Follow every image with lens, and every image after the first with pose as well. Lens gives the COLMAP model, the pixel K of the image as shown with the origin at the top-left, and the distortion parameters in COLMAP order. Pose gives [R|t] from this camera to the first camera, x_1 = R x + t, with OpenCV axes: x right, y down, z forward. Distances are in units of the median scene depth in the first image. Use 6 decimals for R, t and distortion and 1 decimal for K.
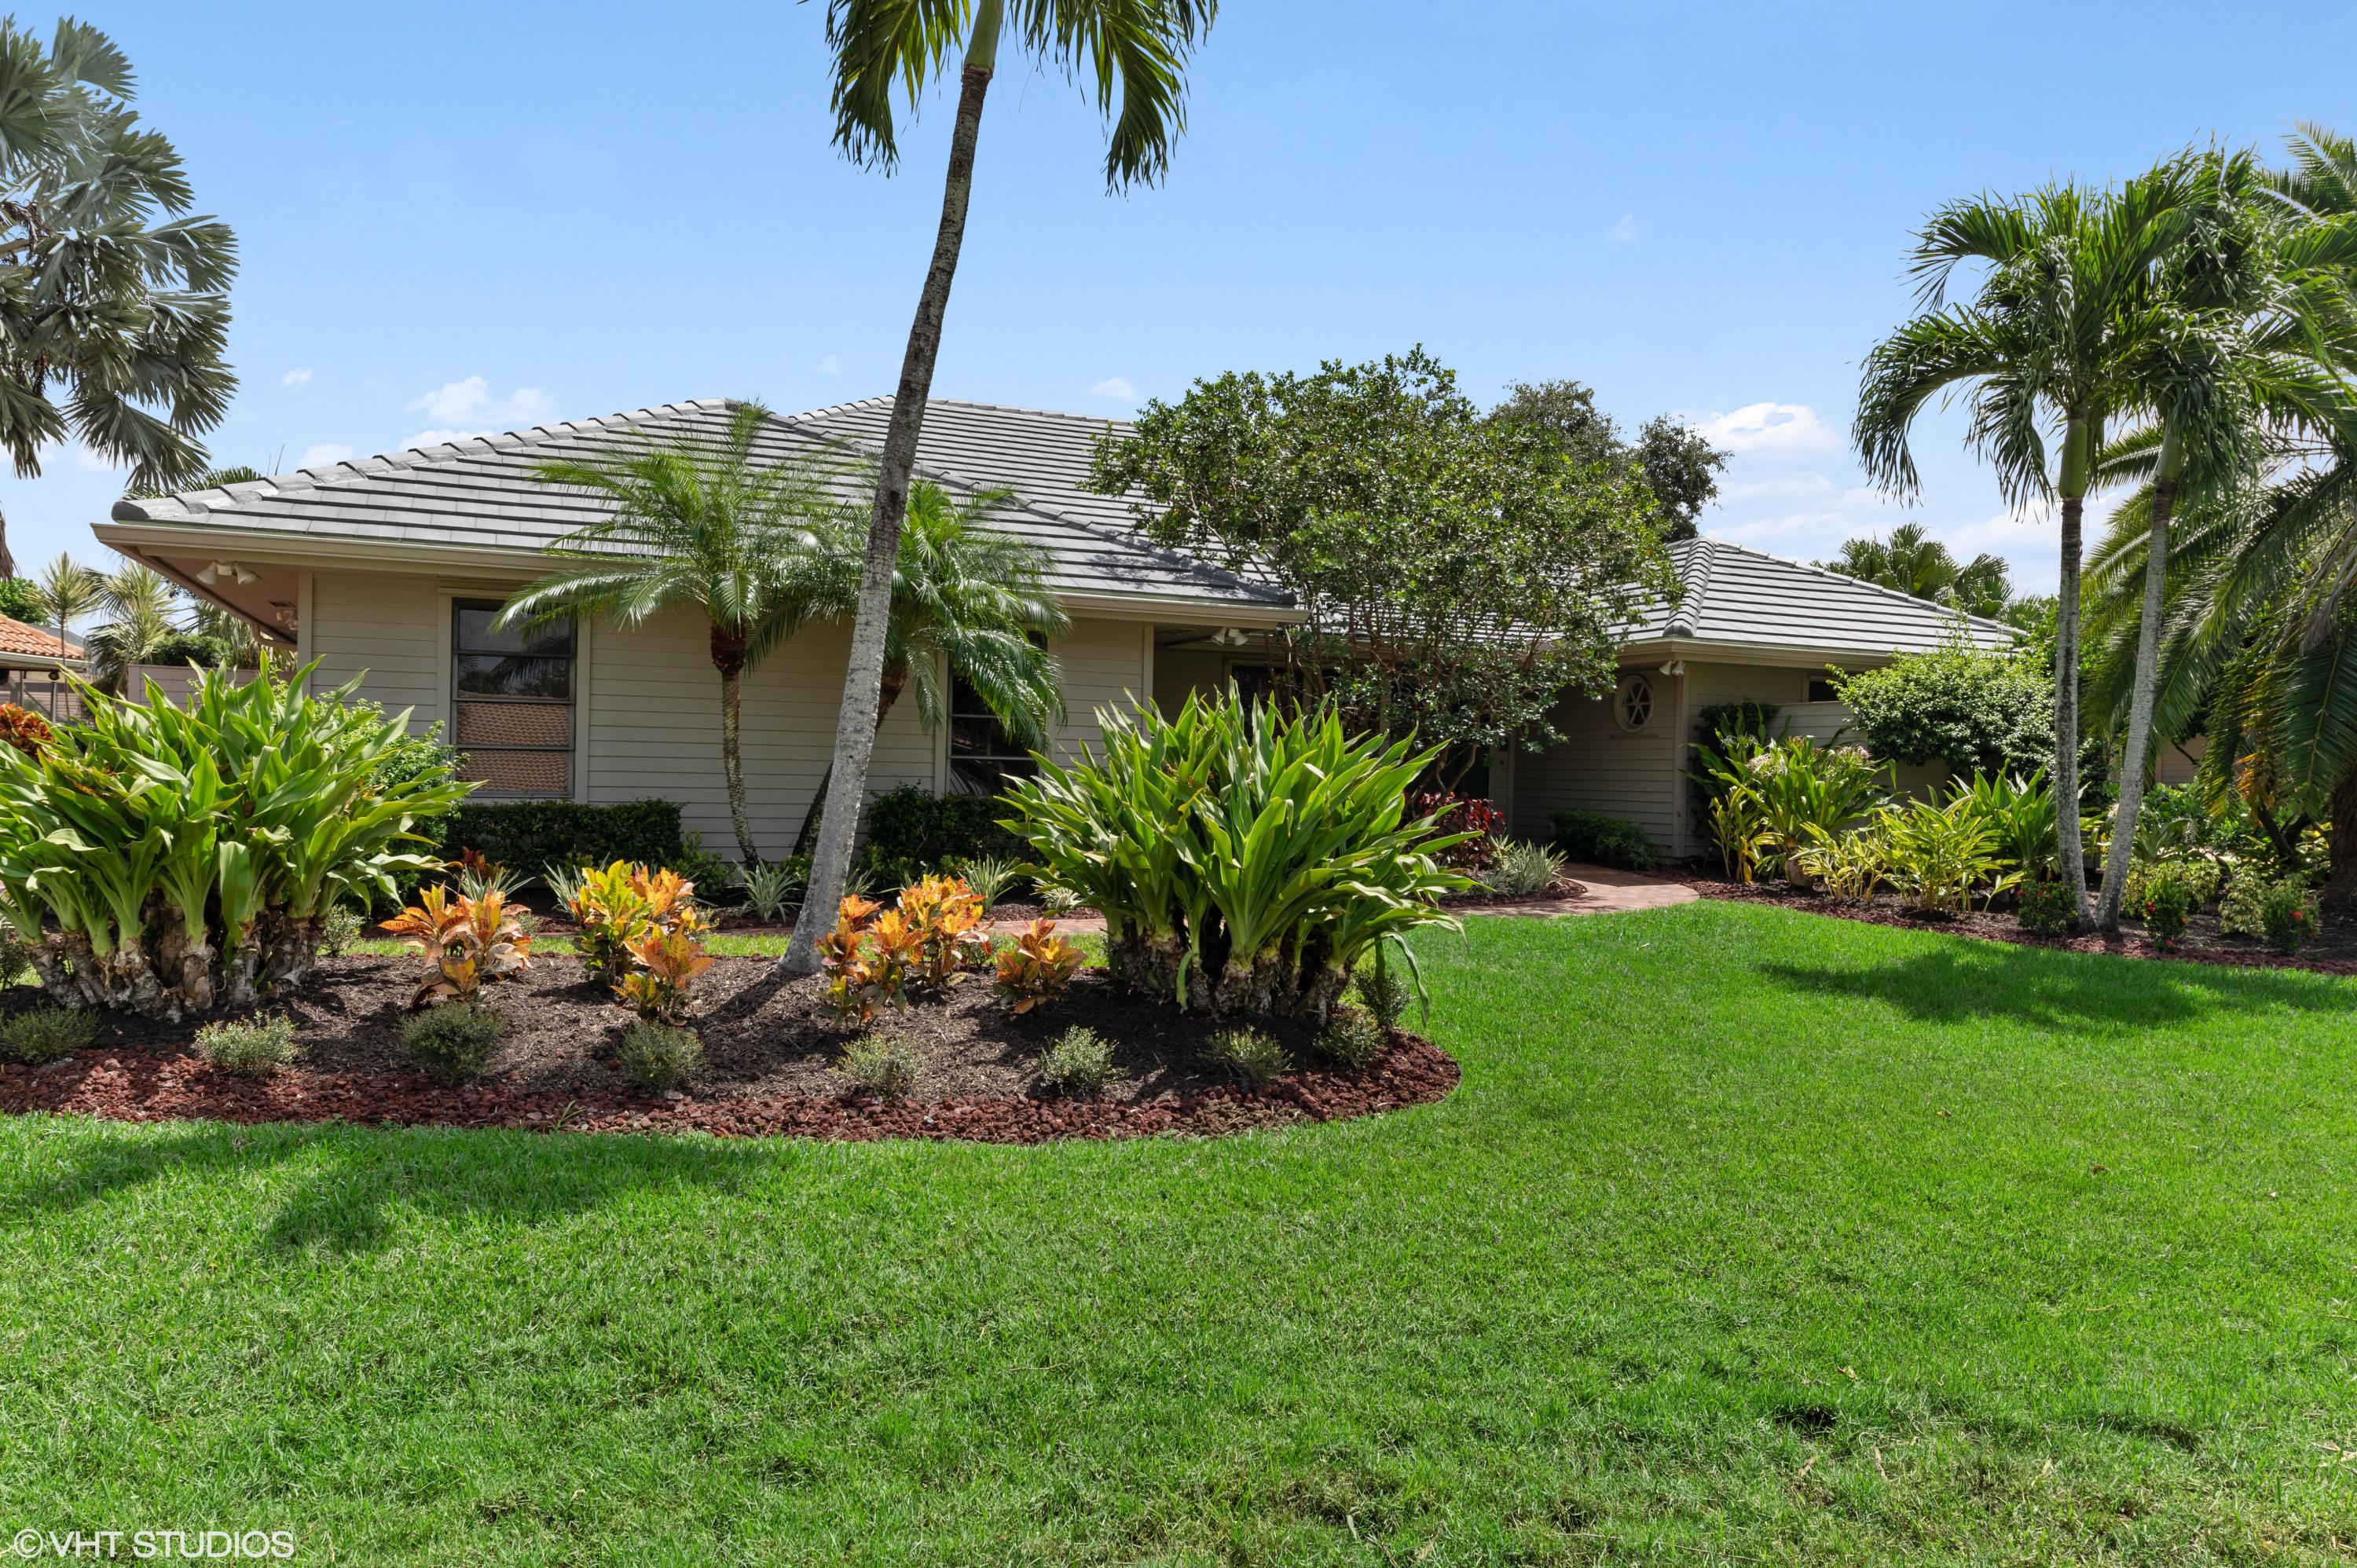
lens RADIAL K [[1515.1, 0, 1178.5], [0, 1515.1, 784.0], [0, 0, 1]] dist [-0.013183, -0.003413]
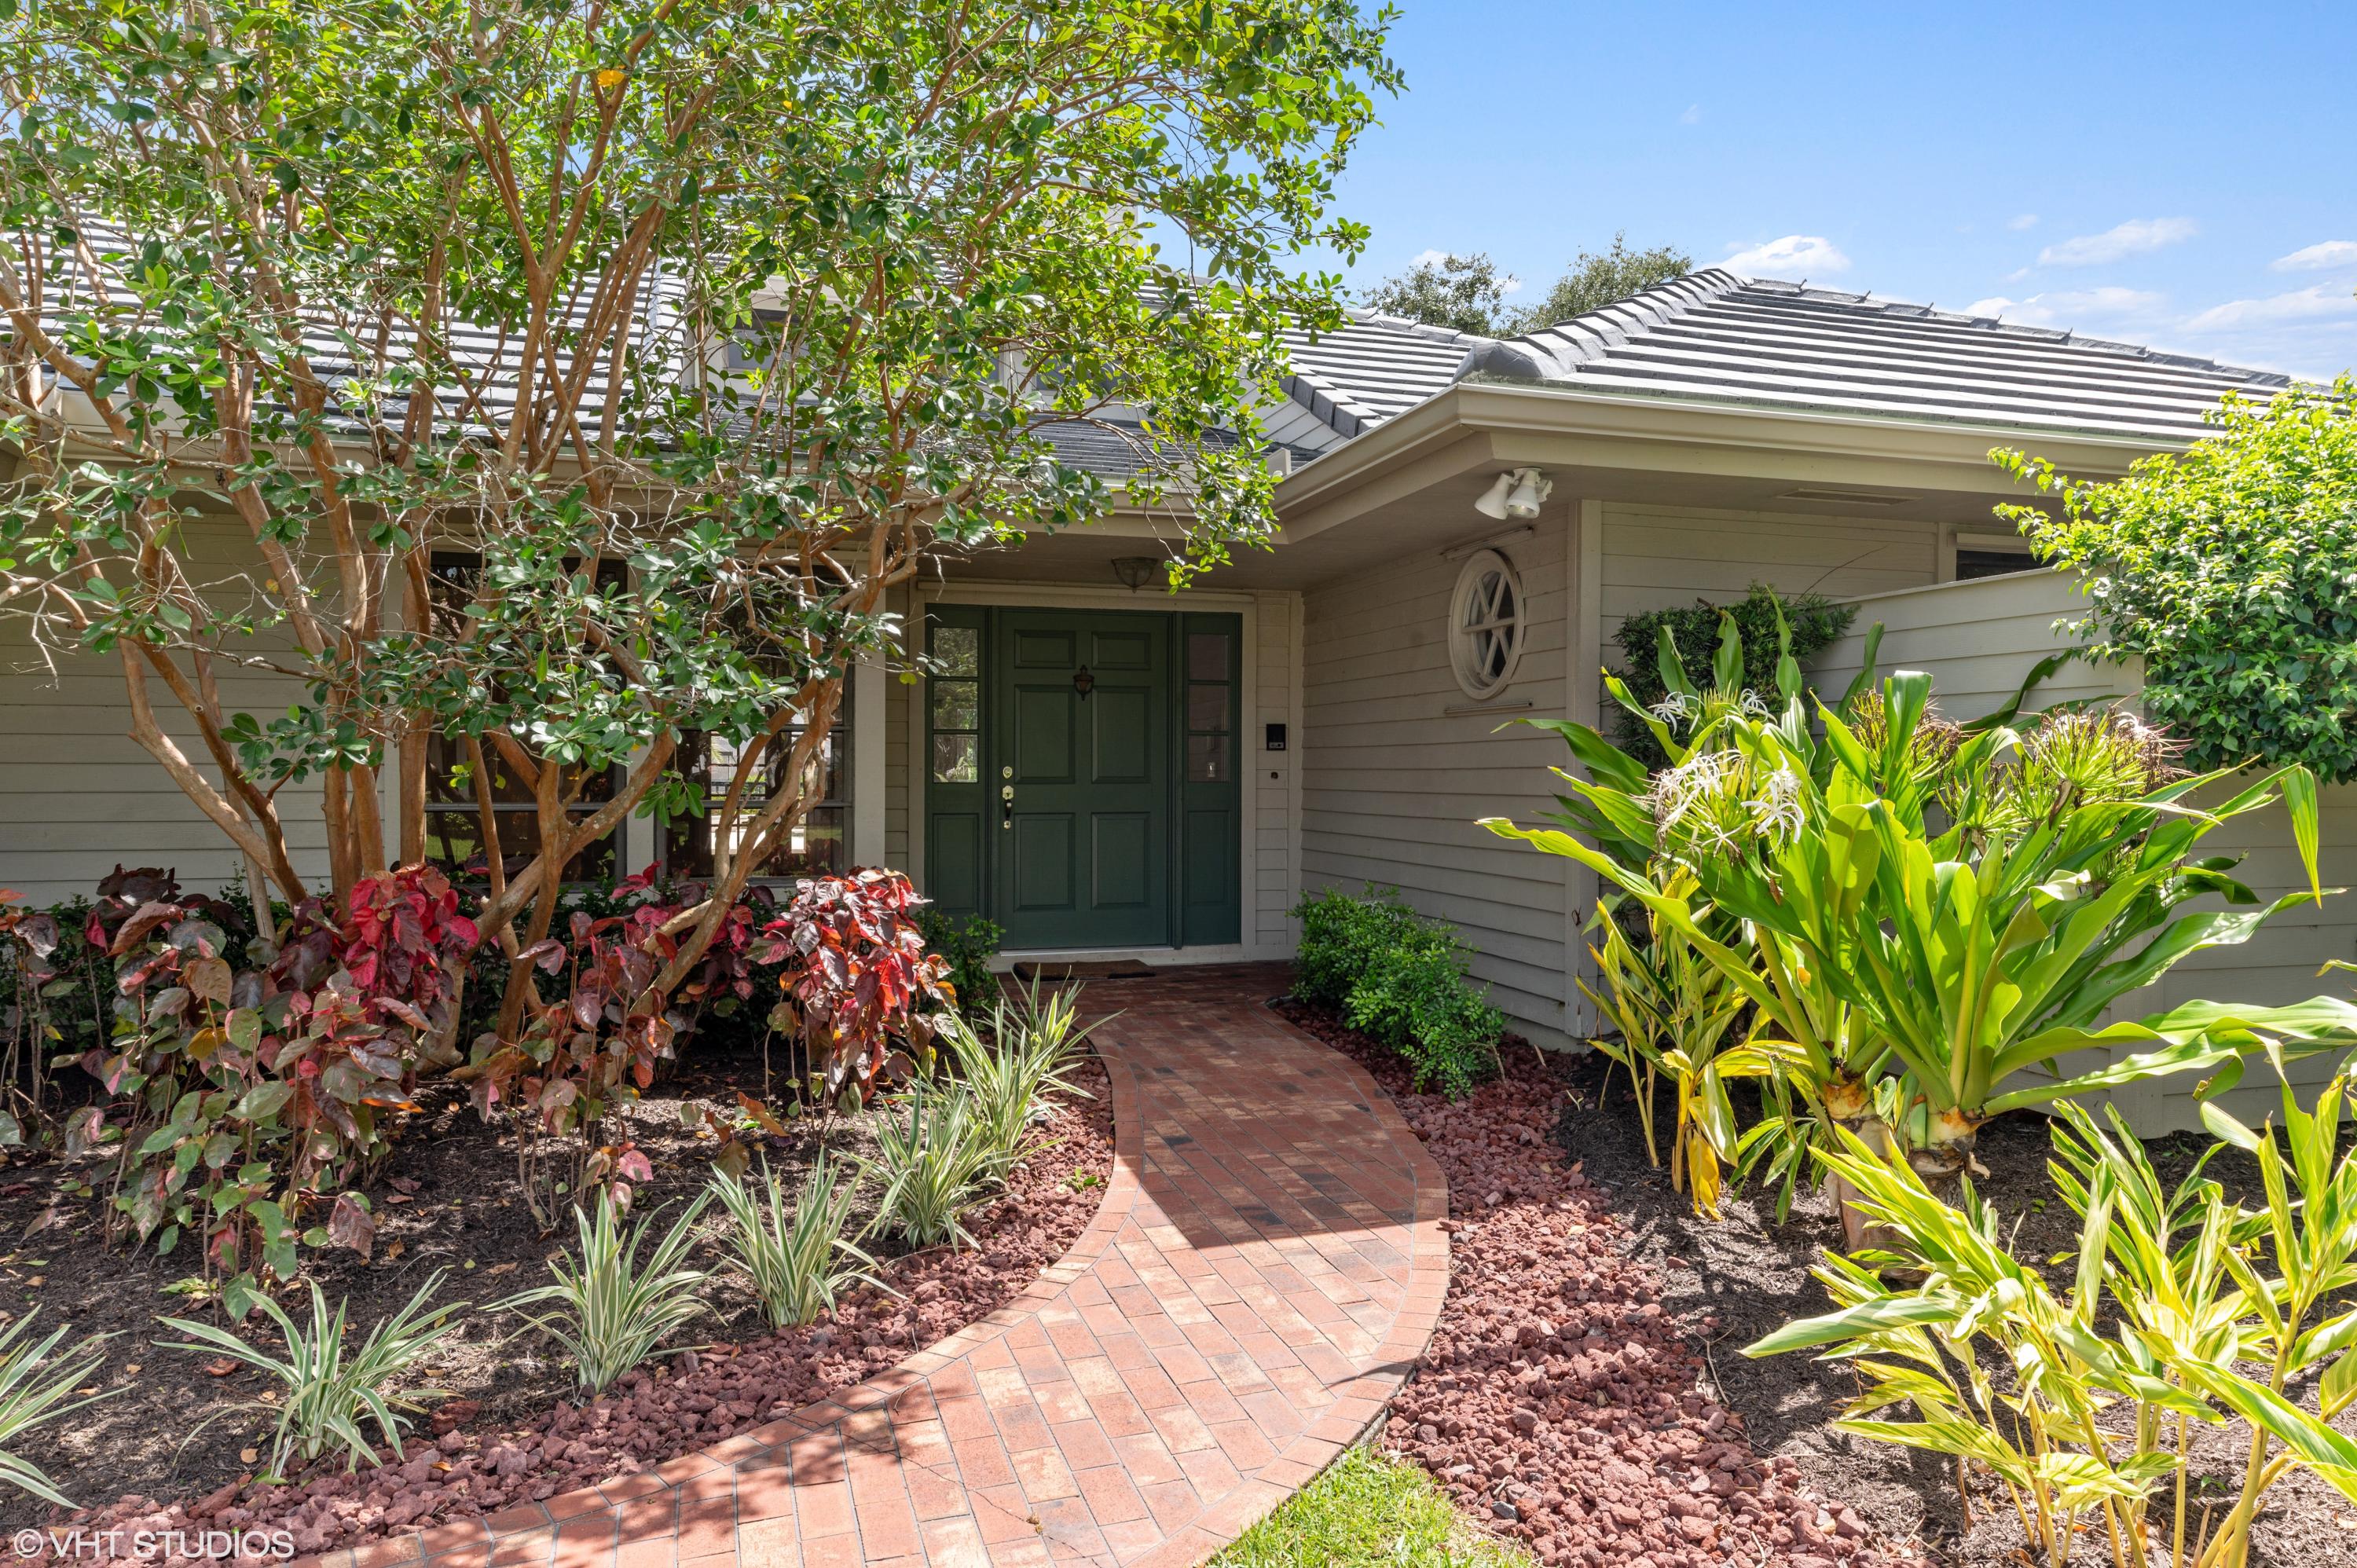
lens RADIAL K [[1515.1, 0, 1178.5], [0, 1515.1, 784.0], [0, 0, 1]] dist [-0.013183, -0.003413]
pose [[0.993347, -0.019262, -0.113535, 0.317048], [0.019244, 0.999814, -0.001258, -0.015817], [0.113538, -0.000935, 0.993533, 0.719645]]
